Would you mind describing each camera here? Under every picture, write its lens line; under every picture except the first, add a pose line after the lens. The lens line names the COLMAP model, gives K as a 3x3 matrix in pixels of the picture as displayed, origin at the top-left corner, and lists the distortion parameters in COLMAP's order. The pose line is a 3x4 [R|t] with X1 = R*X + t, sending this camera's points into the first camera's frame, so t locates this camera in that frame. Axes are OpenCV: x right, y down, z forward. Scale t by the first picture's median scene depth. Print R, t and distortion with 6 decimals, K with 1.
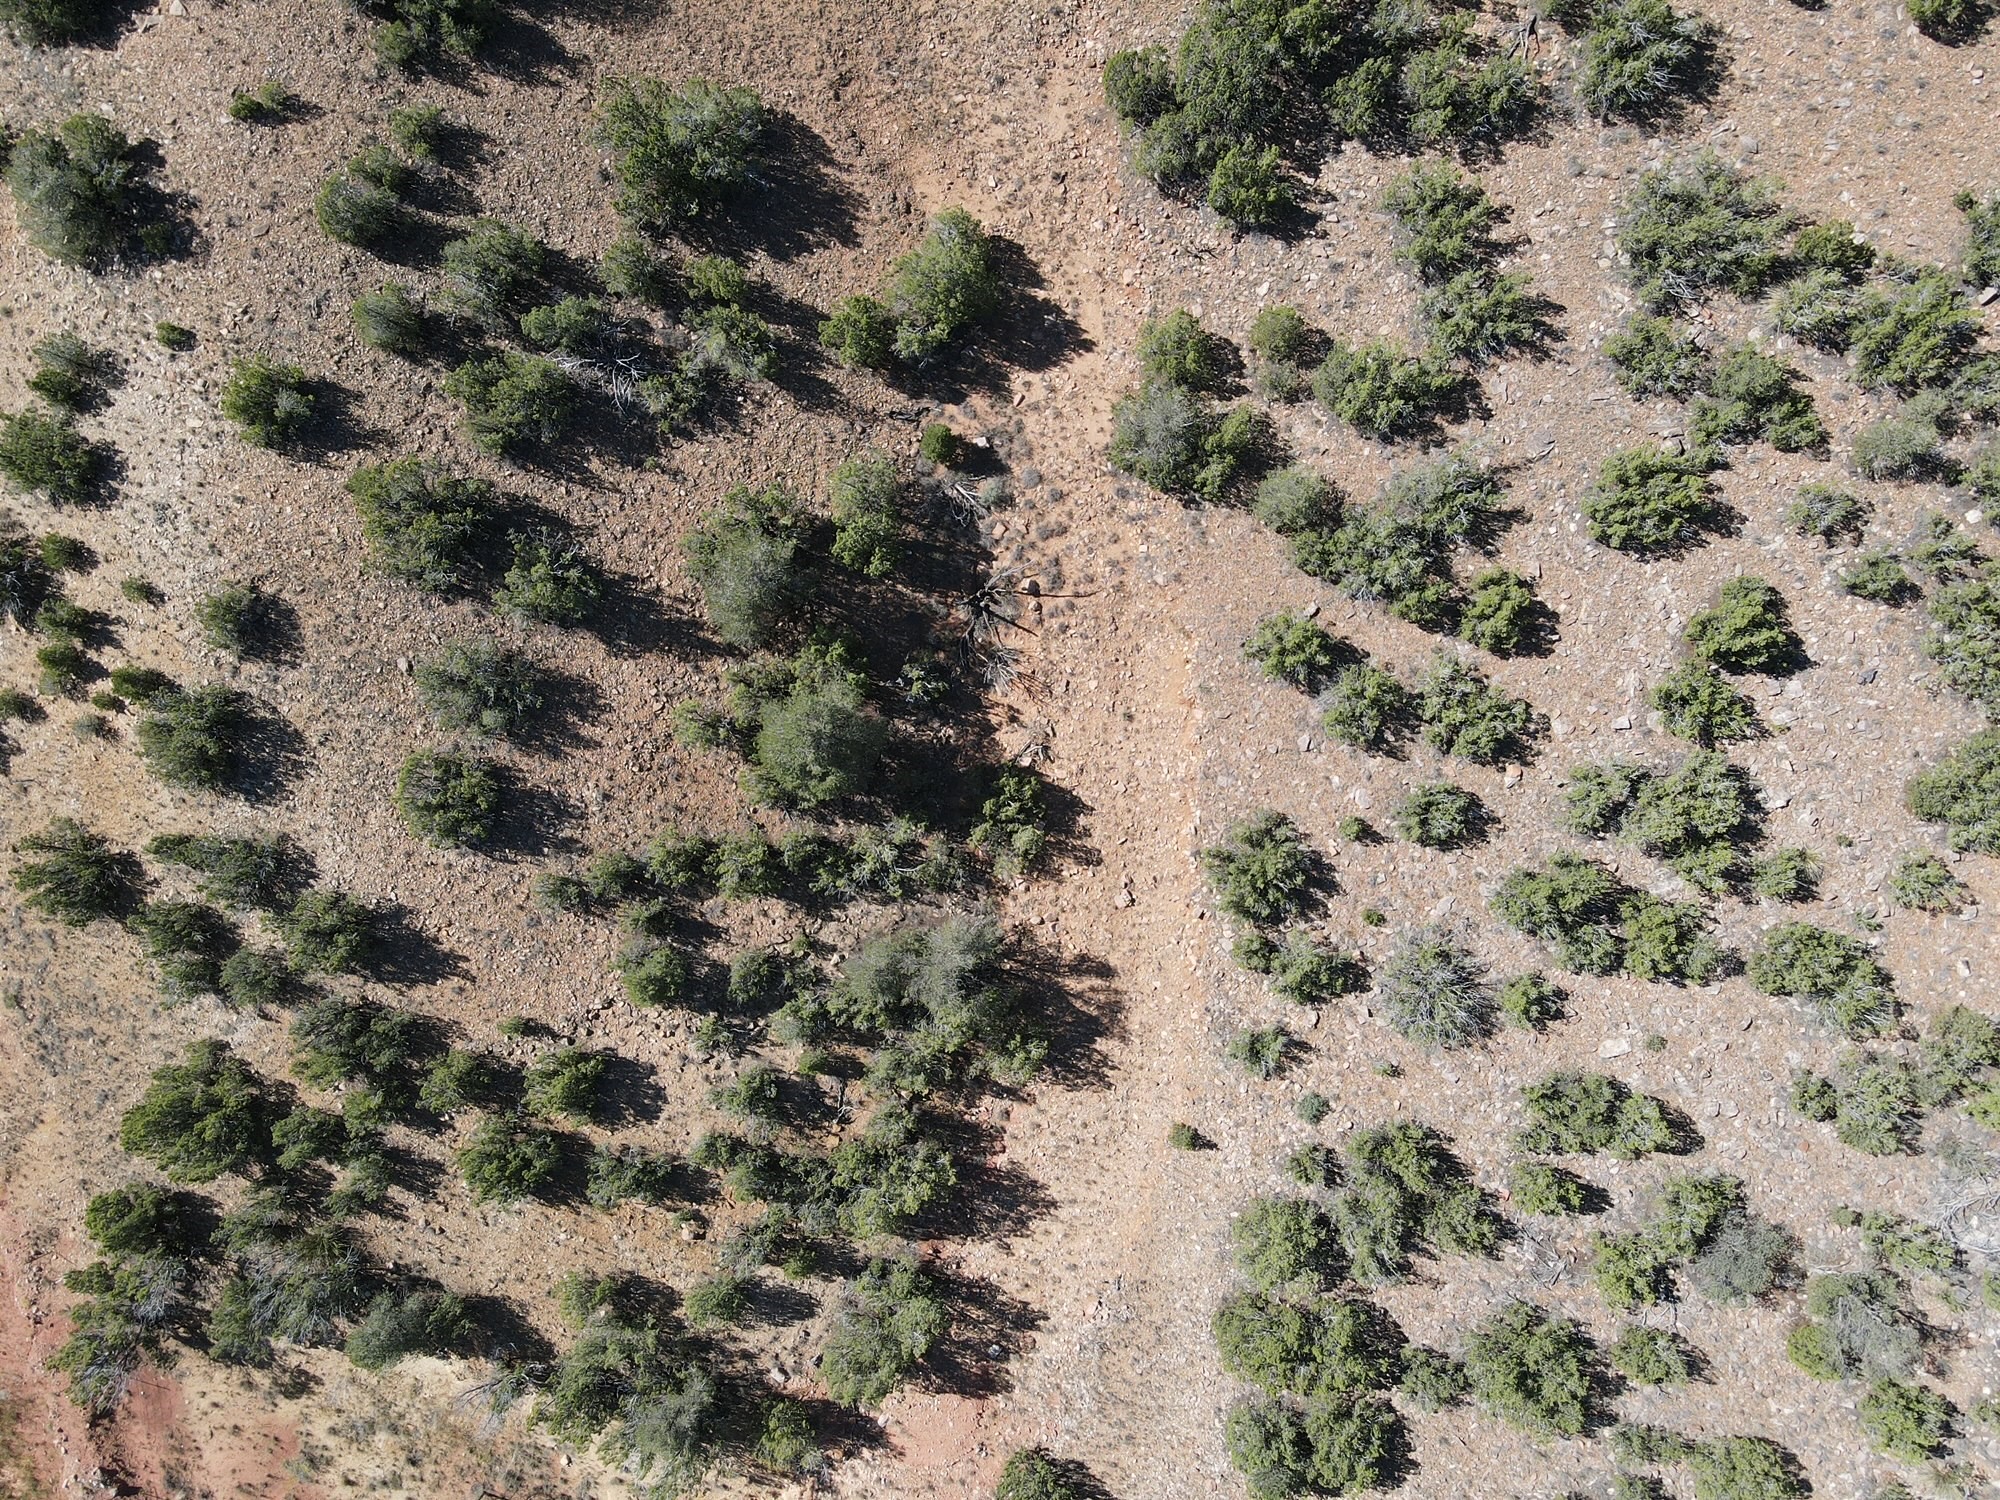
lens RADIAL K [[1465.2, 0, 1000.2], [0, 1465.2, 748.5], [0, 0, 1]] dist [0.005151, 0.015800]
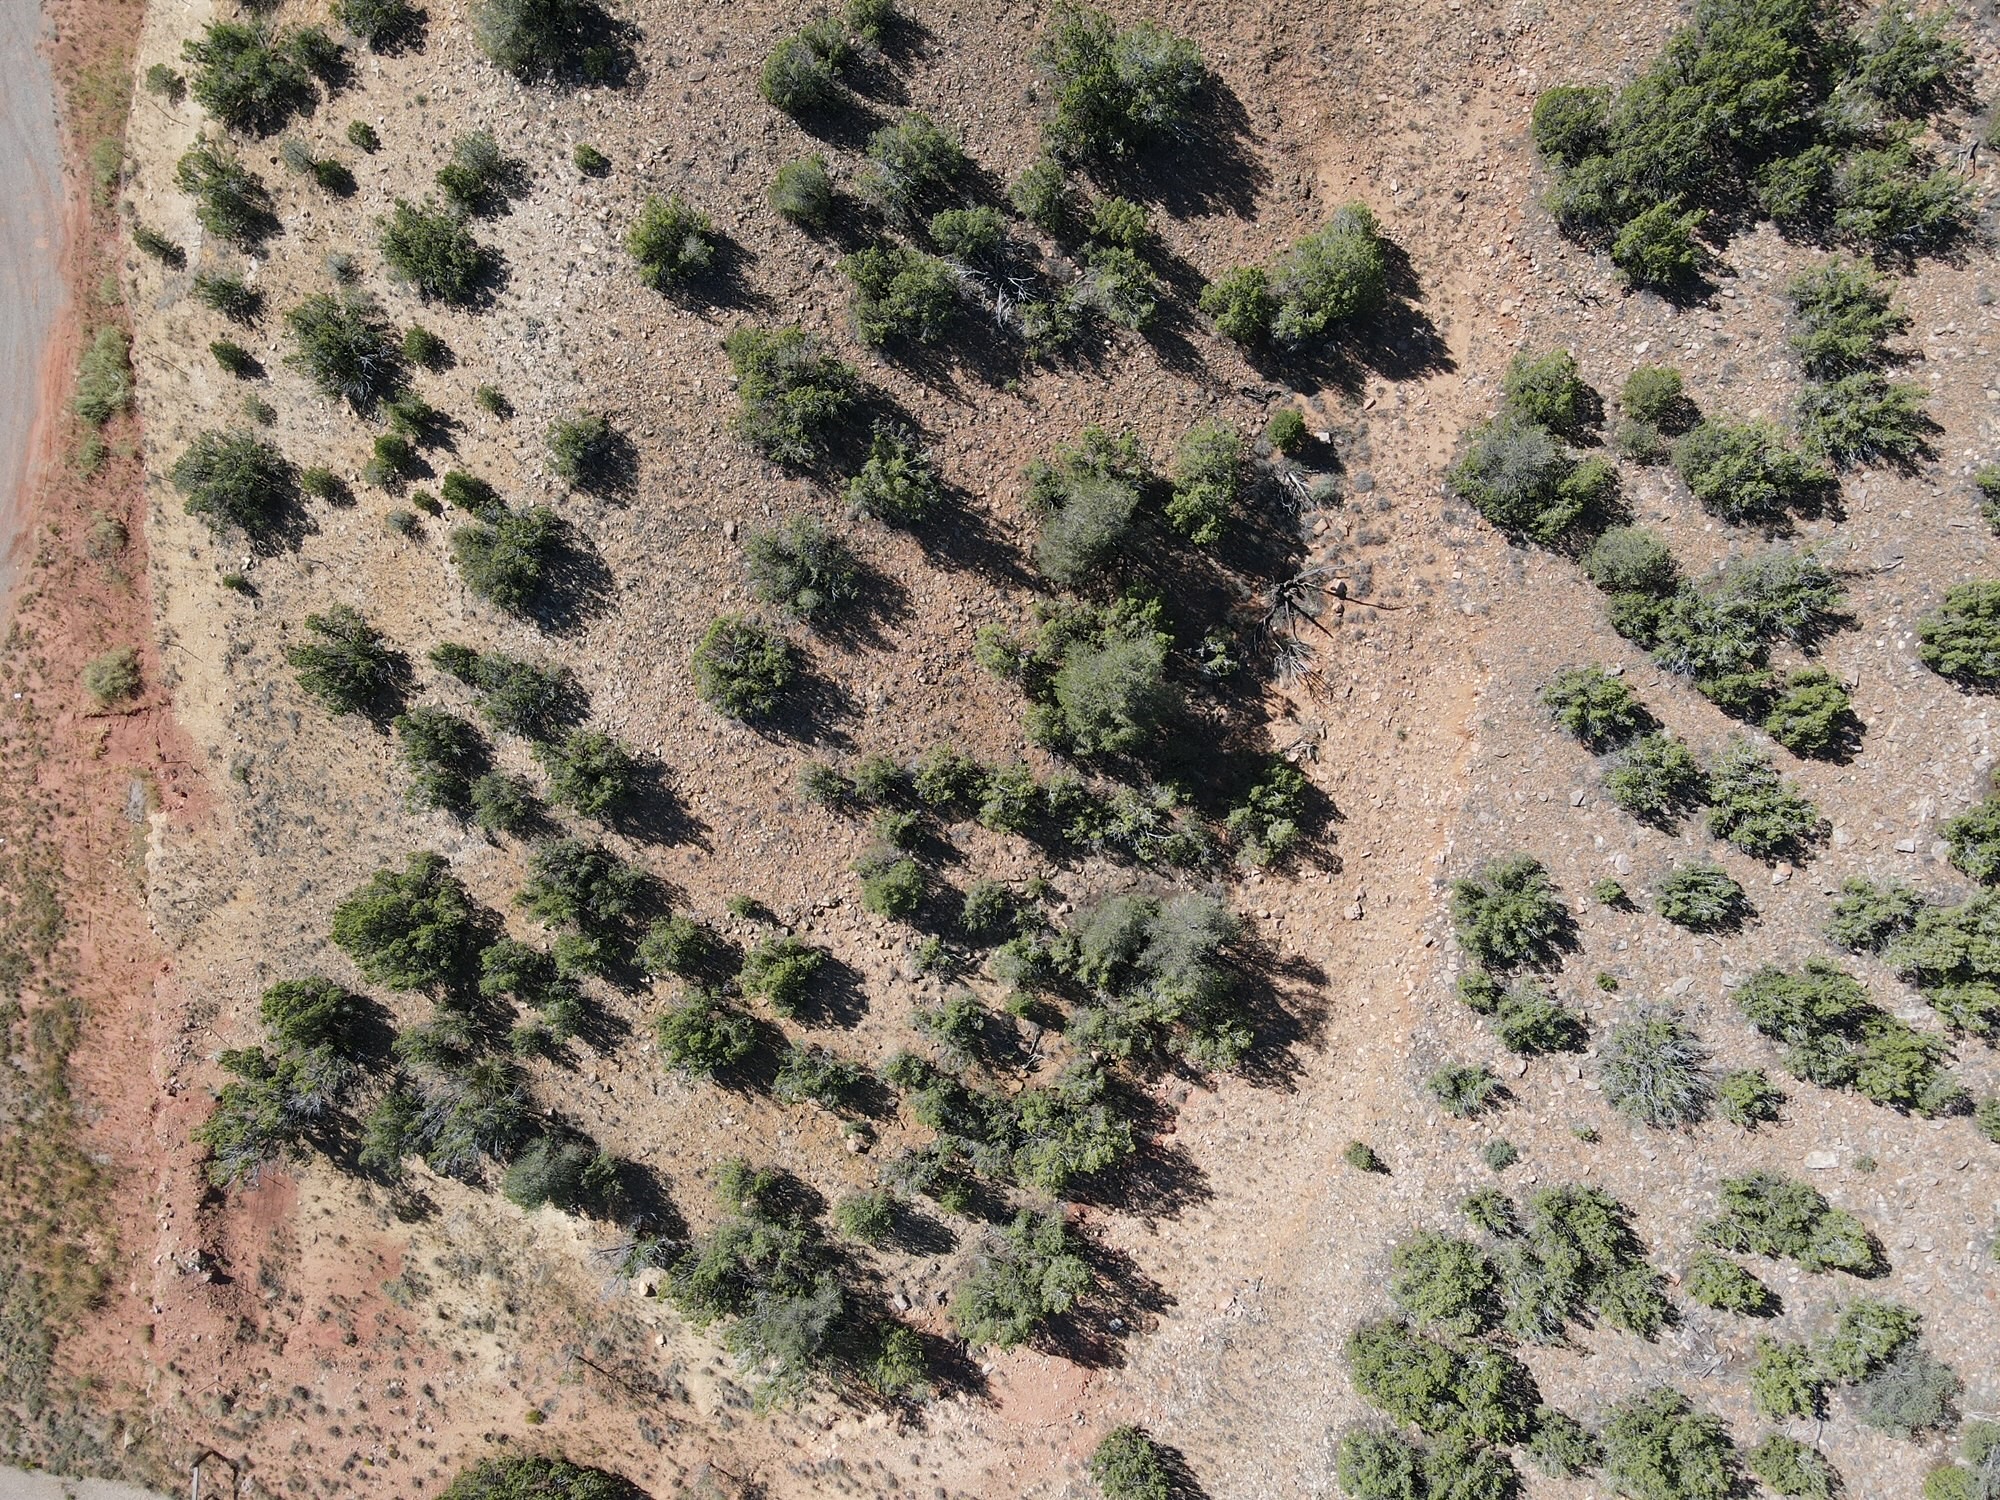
lens RADIAL K [[1465.2, 0, 996.3], [0, 1465.2, 751.1], [0, 0, 1]] dist [0.005151, 0.015800]
pose [[0.976653, 0.214751, 0.005487, -0.194186], [-0.214744, 0.976669, -0.001726, 0.052200], [-0.005729, 0.000507, 0.999983, -0.004027]]
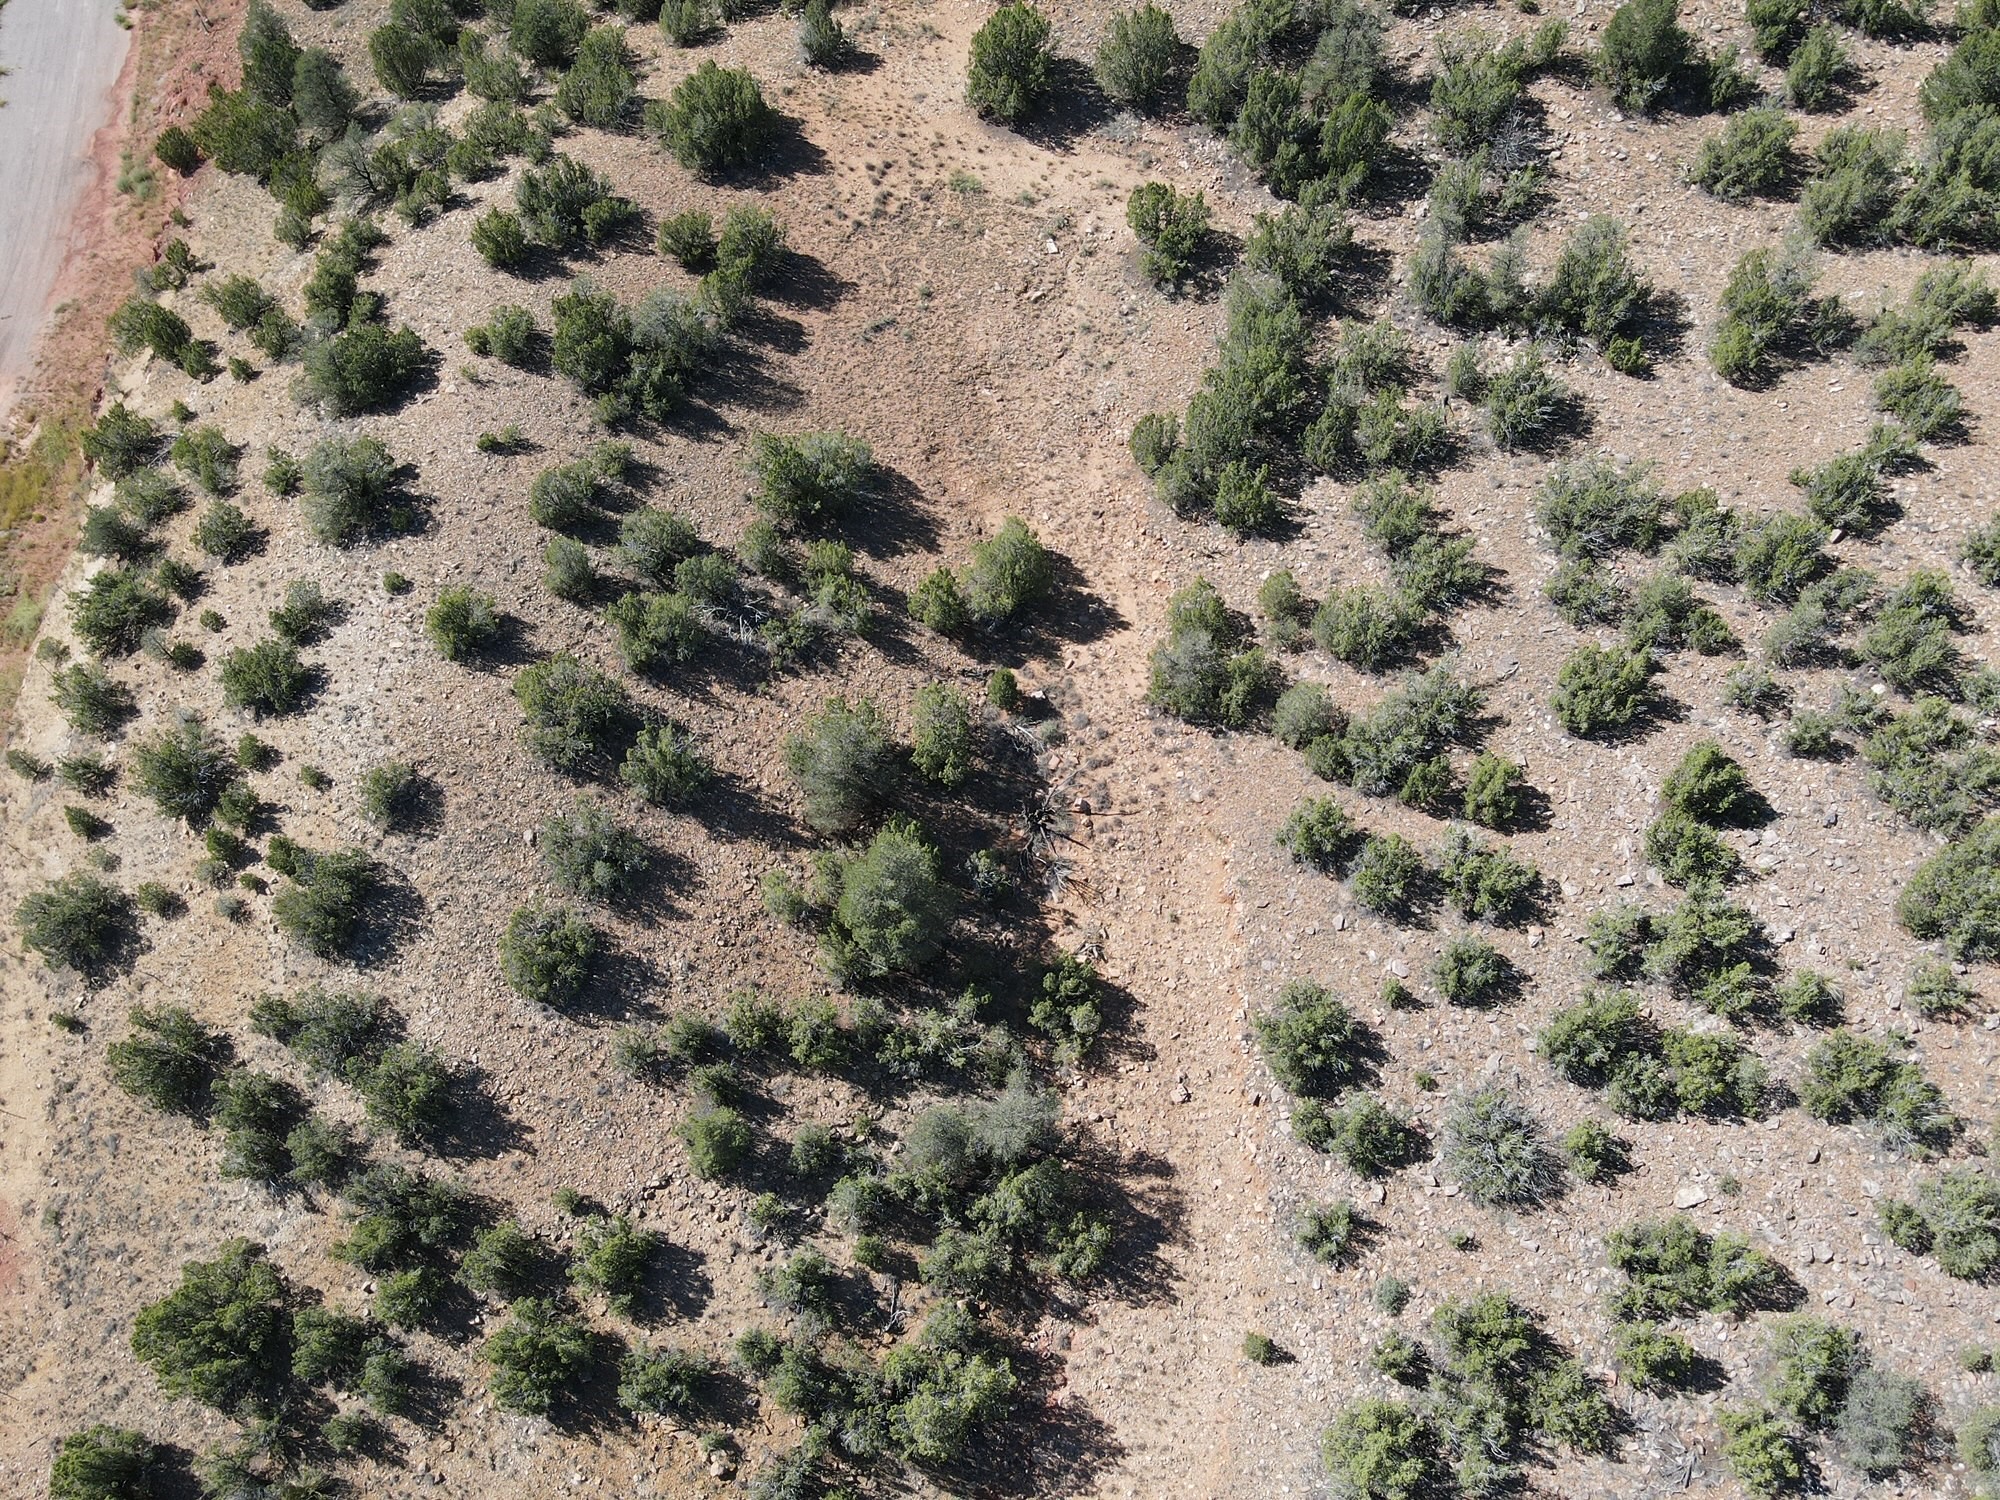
lens RADIAL K [[1465.2, 0, 1000.5], [0, 1465.2, 738.2], [0, 0, 1]] dist [0.005151, 0.015800]
pose [[0.999976, 0.001794, -0.006715, -0.035879], [-0.004960, 0.860981, -0.508613, 0.432187], [0.004869, 0.508634, 0.860969, -0.005261]]
